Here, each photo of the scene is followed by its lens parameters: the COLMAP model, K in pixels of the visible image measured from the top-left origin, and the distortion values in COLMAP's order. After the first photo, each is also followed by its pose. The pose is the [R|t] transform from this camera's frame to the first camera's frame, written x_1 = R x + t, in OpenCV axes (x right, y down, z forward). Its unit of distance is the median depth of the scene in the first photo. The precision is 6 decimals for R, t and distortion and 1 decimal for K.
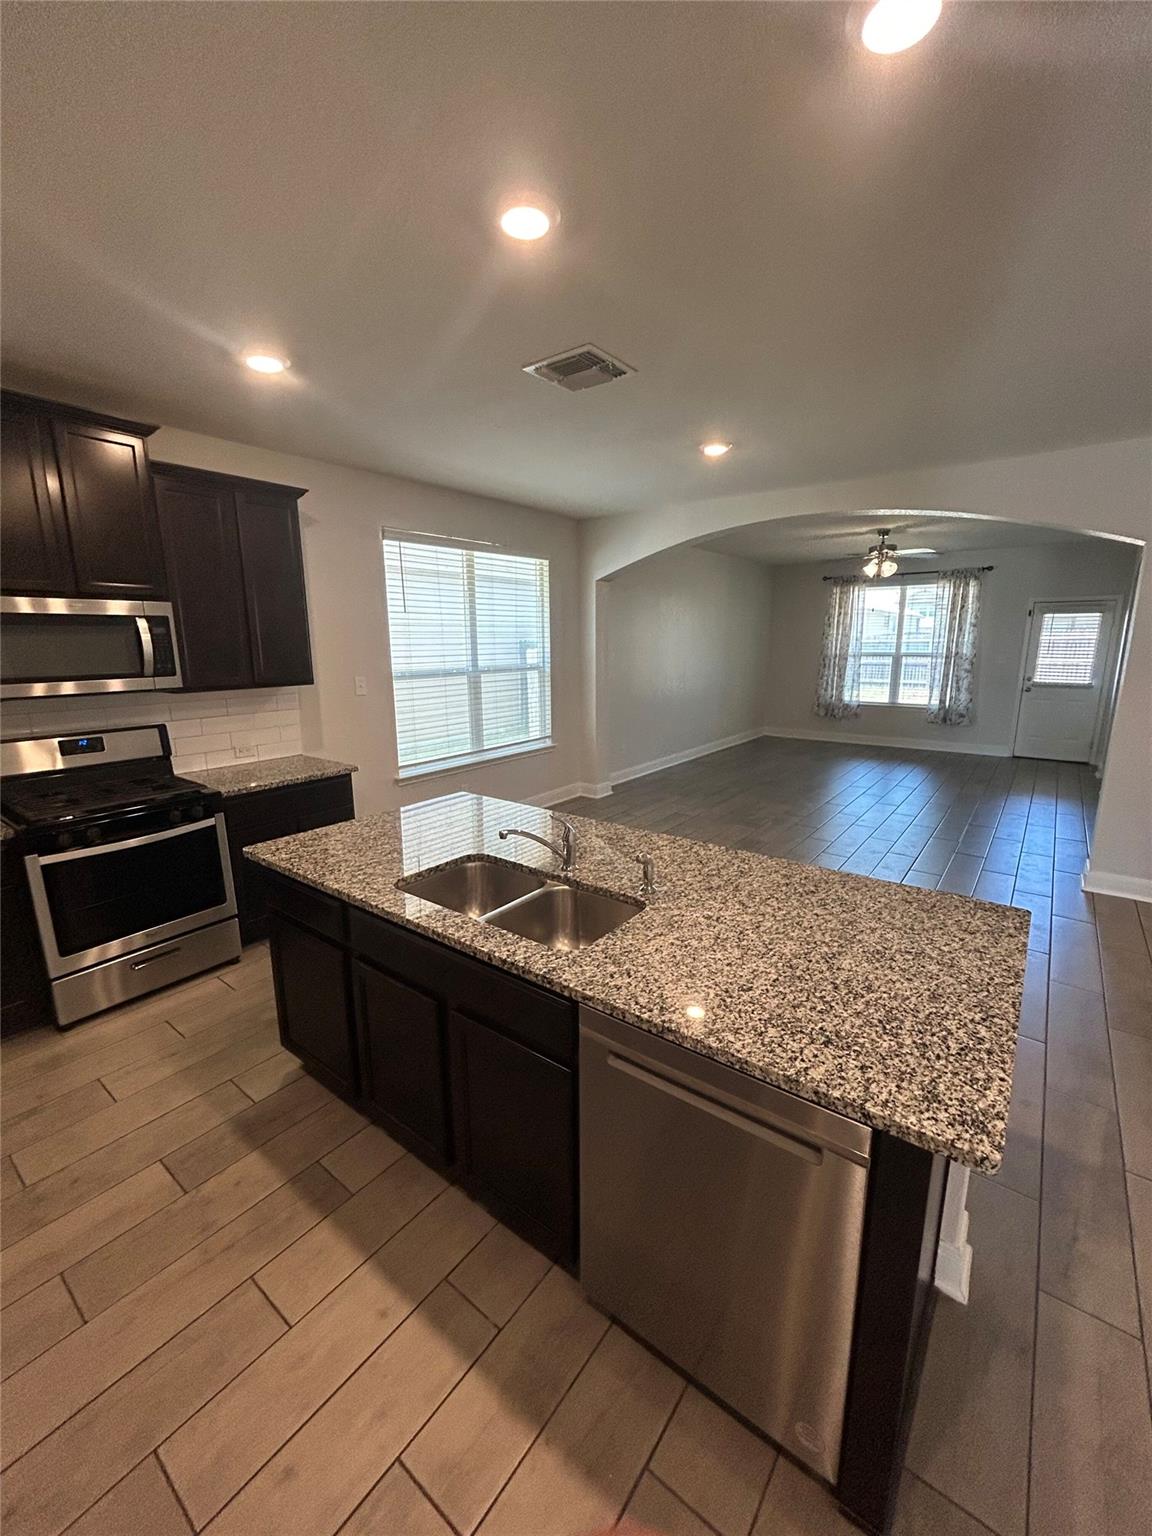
lens RADIAL K [[624.2, 0, 578.8], [0, 624.2, 765.0], [0, 0, 1]] dist [-0.002959, 0.000484]
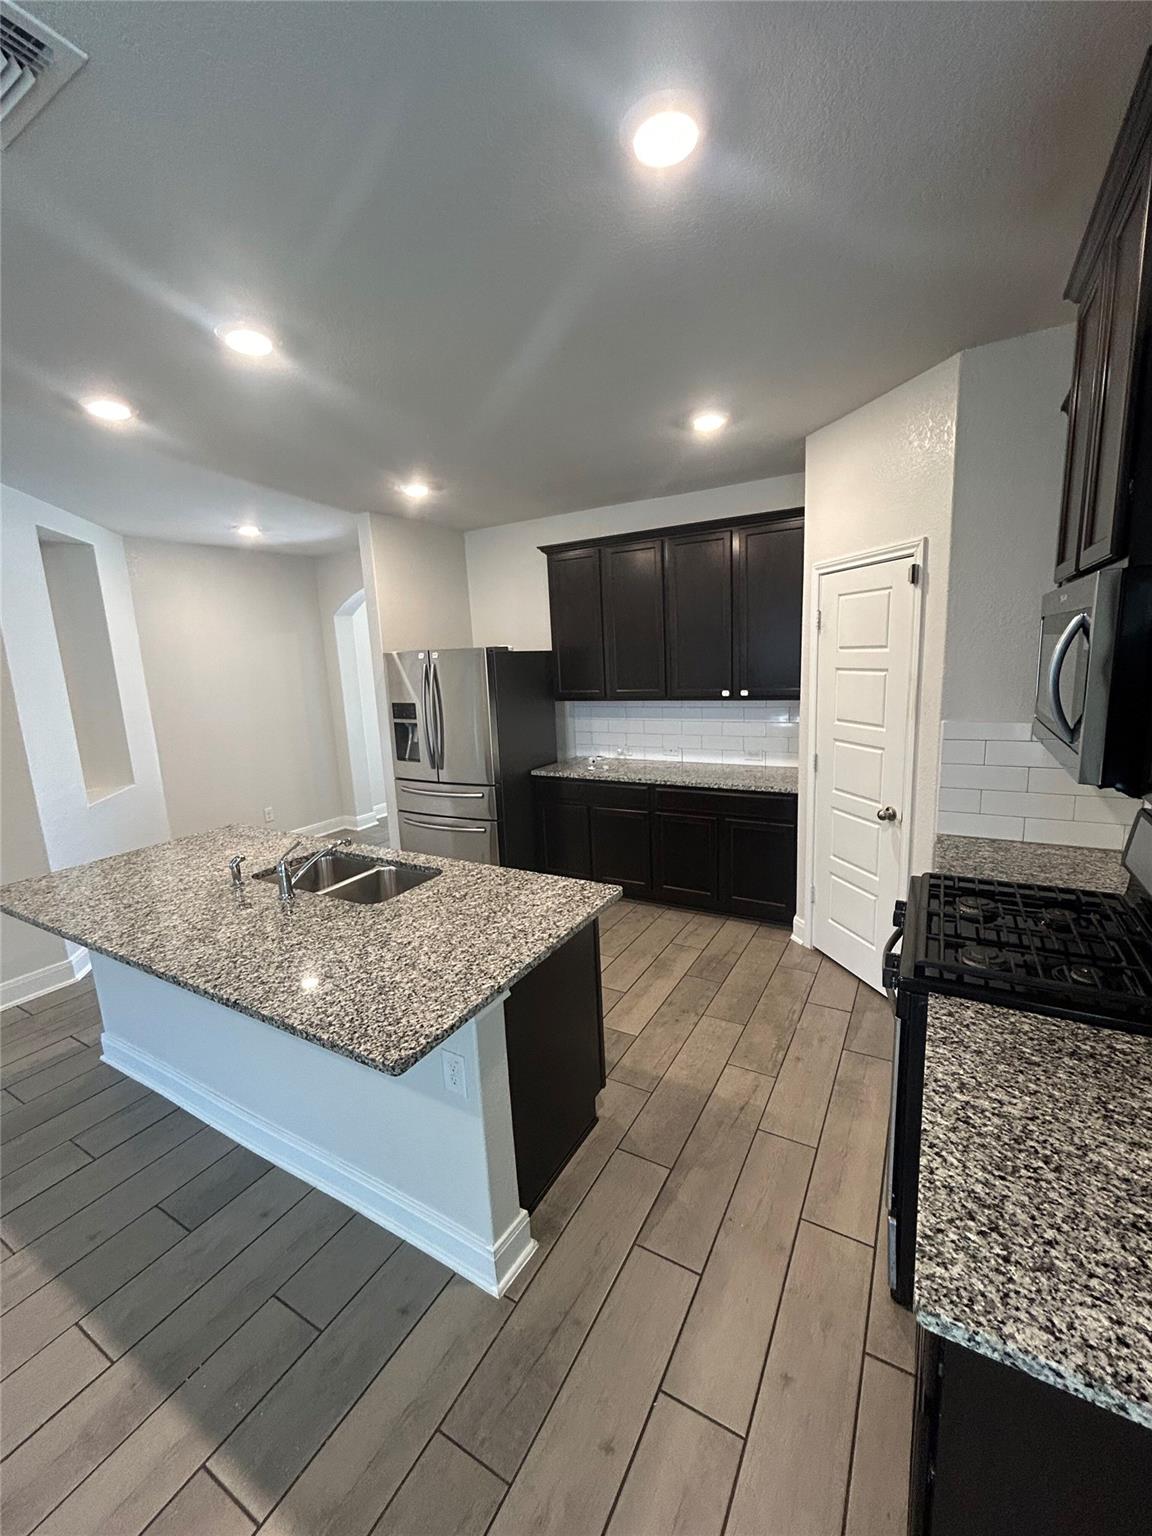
lens RADIAL K [[624.2, 0, 578.8], [0, 624.2, 765.0], [0, 0, 1]] dist [-0.002959, 0.000484]
pose [[-0.990429, 0.072974, -0.117159, -0.193096], [0.024641, 0.928658, 0.370118, -0.207782], [0.135809, 0.363689, -0.921567, 0.938357]]
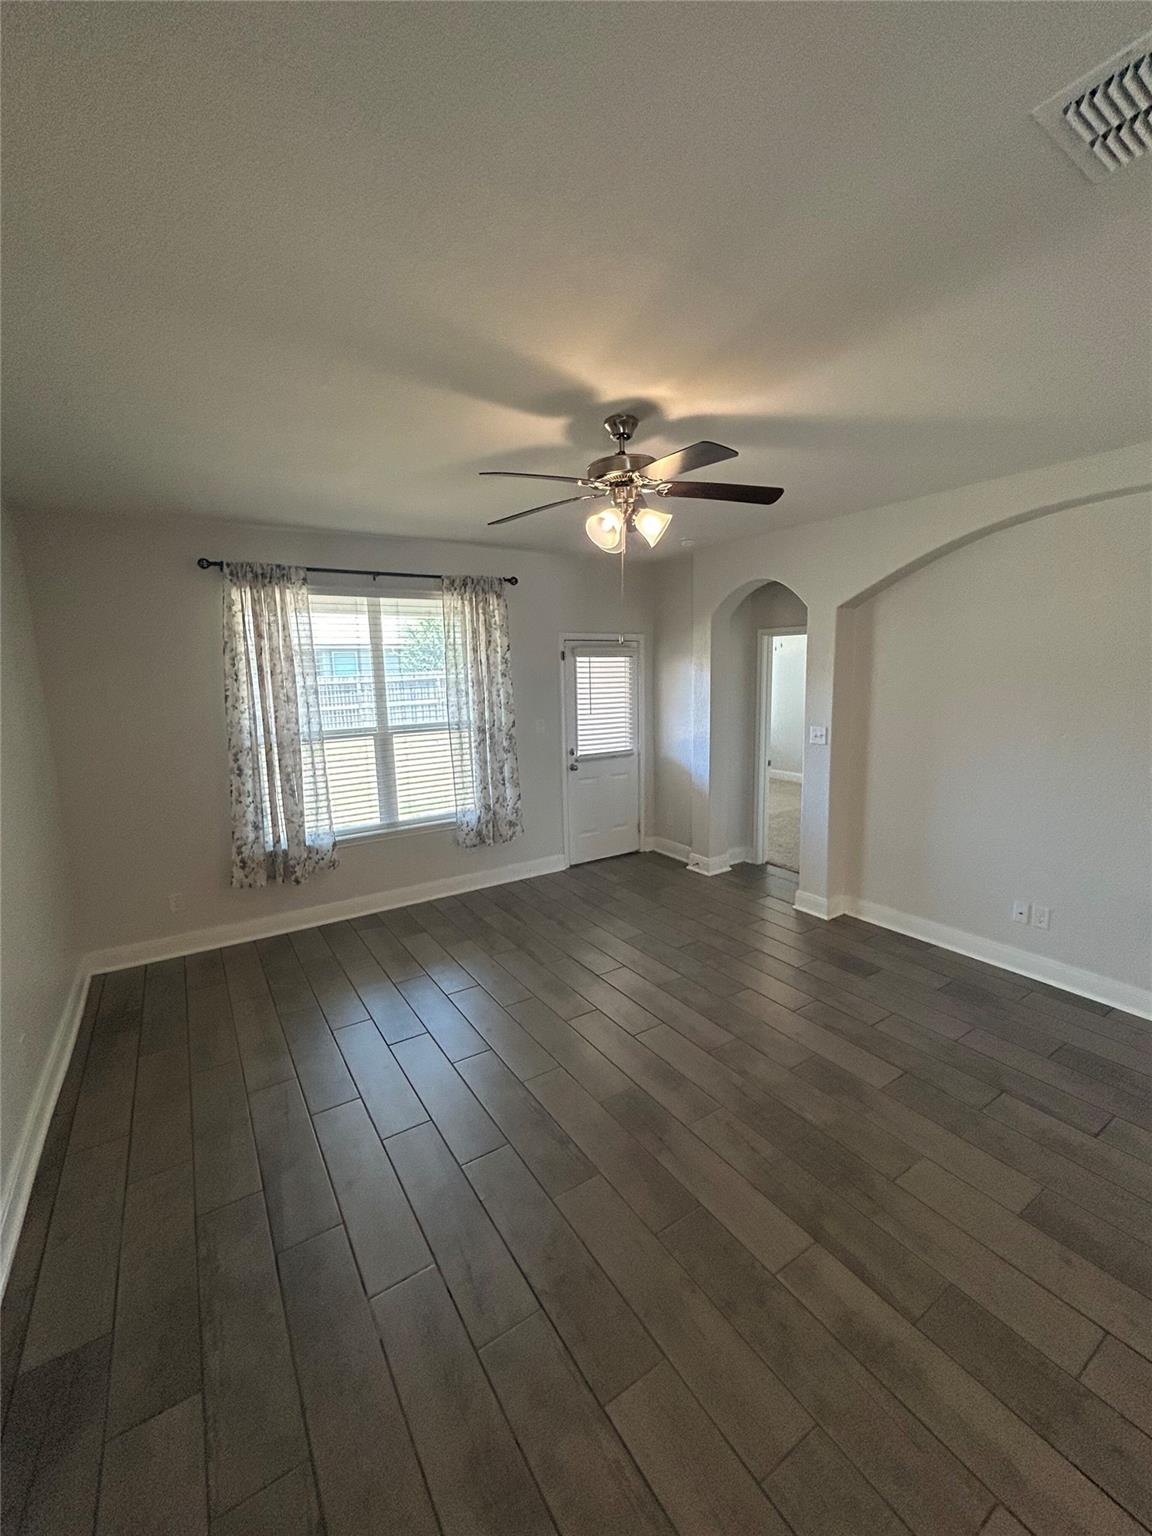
lens RADIAL K [[624.2, 0, 578.8], [0, 624.2, 765.0], [0, 0, 1]] dist [-0.002959, 0.000484]
pose [[0.341493, -0.149370, 0.927939, 0.179851], [0.205251, 0.975313, 0.081461, -0.334904], [-0.917199, 0.162642, 0.363721, 1.411052]]
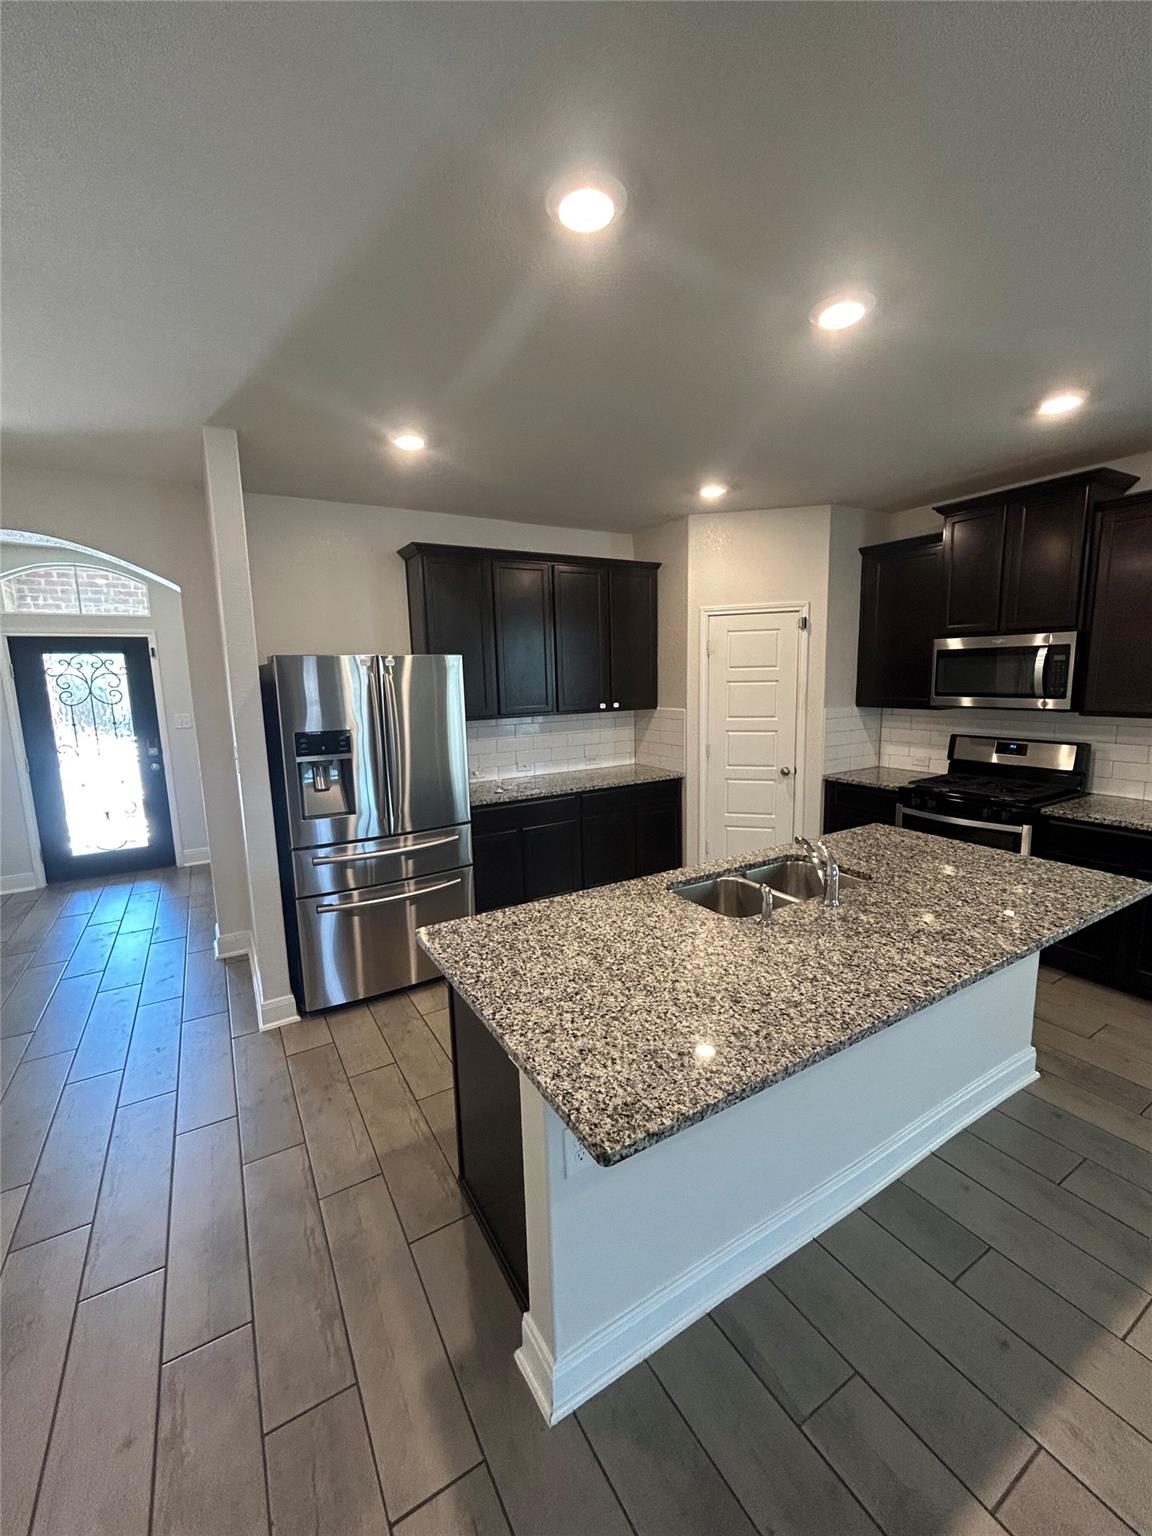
lens RADIAL K [[621.5, 0, 581.1], [0, 621.5, 768.1], [0, 0, 1]] dist [-0.000293, 0.000174]
pose [[-0.368176, 0.156864, -0.916428, 0.477604], [-0.161178, 0.959973, 0.229071, -0.097753], [0.915679, 0.232046, -0.328156, 0.428506]]
